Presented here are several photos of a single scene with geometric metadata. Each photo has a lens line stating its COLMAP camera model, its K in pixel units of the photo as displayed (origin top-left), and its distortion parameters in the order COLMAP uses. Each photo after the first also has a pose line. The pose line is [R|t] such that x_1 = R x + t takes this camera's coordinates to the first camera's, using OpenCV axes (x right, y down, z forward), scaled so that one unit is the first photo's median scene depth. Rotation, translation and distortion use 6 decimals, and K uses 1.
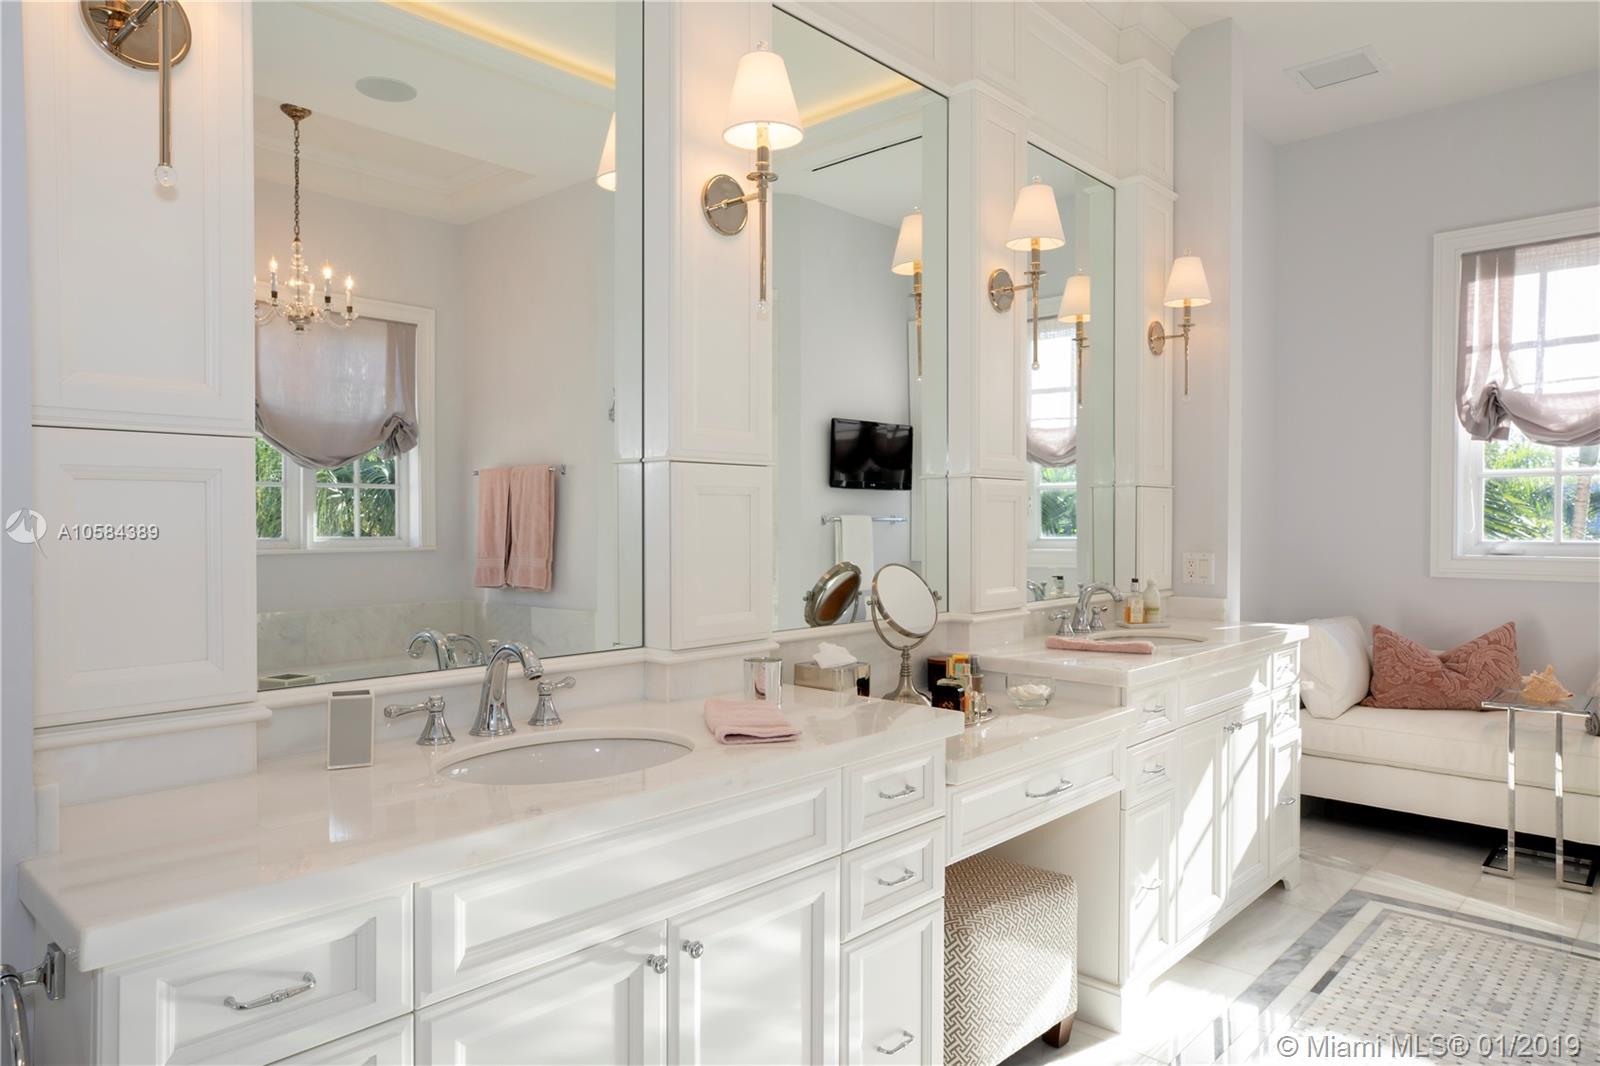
lens RADIAL K [[1070.9, 0, 784.4], [0, 1070.9, 535.1], [0, 0, 1]] dist [0.009486, 0.019447]
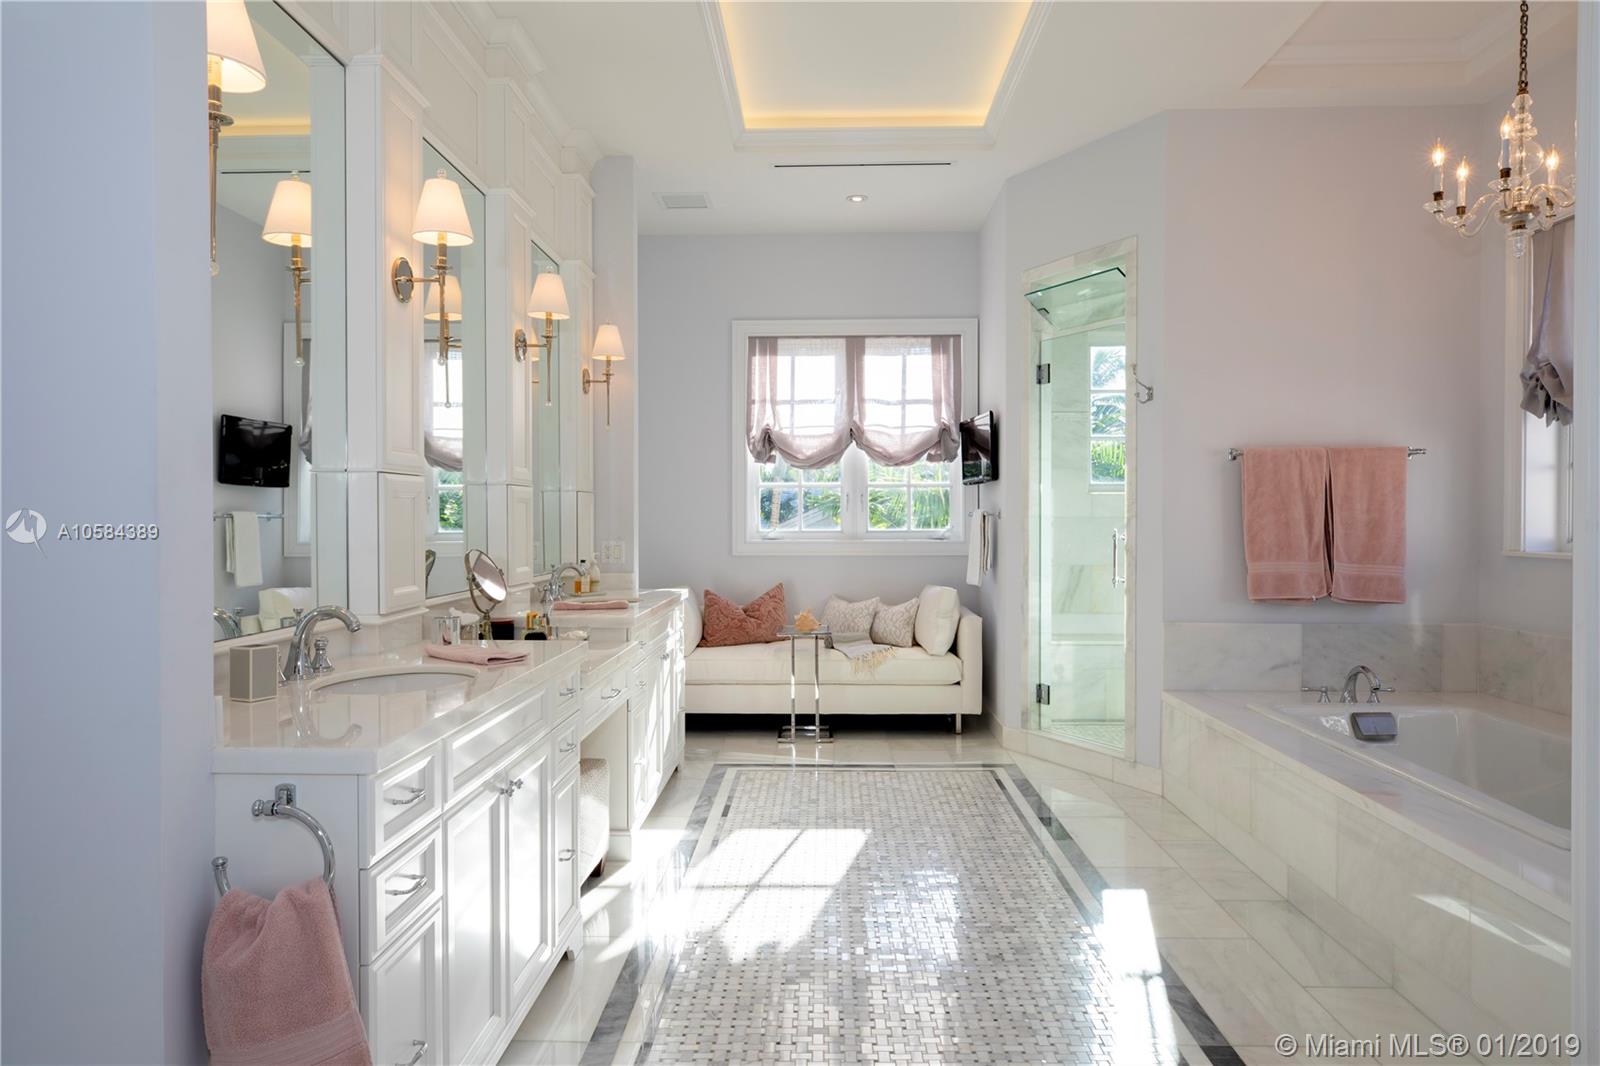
lens RADIAL K [[1090.0, 0, 807.8], [0, 1090.0, 528.4], [0, 0, 1]] dist [-0.001014, -0.004058]
pose [[0.757091, -0.007012, 0.653272, -0.300088], [0.008766, 0.999961, 0.000575, 0.002316], [-0.653251, 0.005291, 0.757123, -0.189876]]
